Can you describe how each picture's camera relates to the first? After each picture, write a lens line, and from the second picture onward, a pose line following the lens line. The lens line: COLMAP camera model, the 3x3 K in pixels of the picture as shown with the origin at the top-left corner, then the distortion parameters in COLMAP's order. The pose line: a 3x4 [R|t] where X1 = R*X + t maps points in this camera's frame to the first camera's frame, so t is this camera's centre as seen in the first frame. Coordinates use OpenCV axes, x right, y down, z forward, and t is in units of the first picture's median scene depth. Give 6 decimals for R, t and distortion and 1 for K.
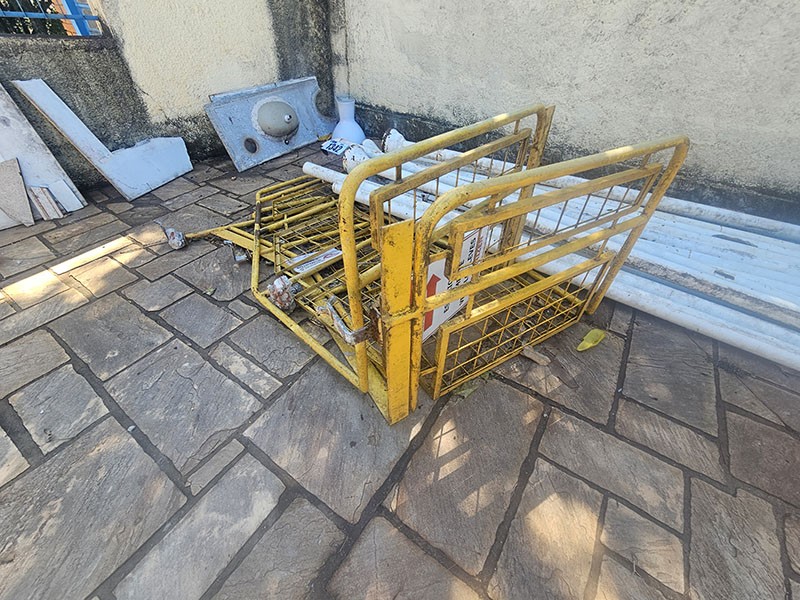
lens RADIAL K [[317.0, 0, 404.0], [0, 317.0, 297.9], [0, 0, 1]] dist [-0.001408, -0.000132]
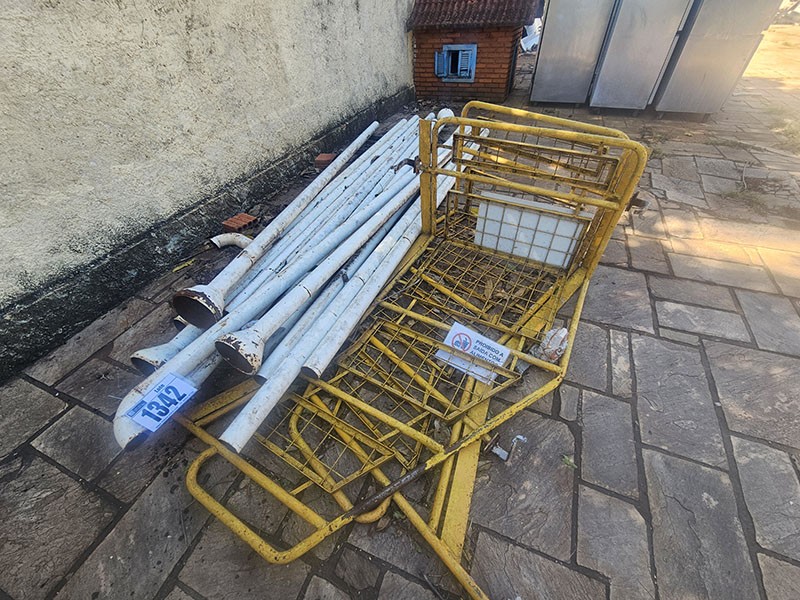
lens RADIAL K [[327.6, 0, 400.7], [0, 327.6, 303.7], [0, 0, 1]] dist [-0.009187, 0.003843]
pose [[-0.203017, -0.686910, 0.697810, -0.967414], [0.683095, 0.411234, 0.603546, -1.079490], [-0.701545, 0.599201, 0.385737, 0.899498]]
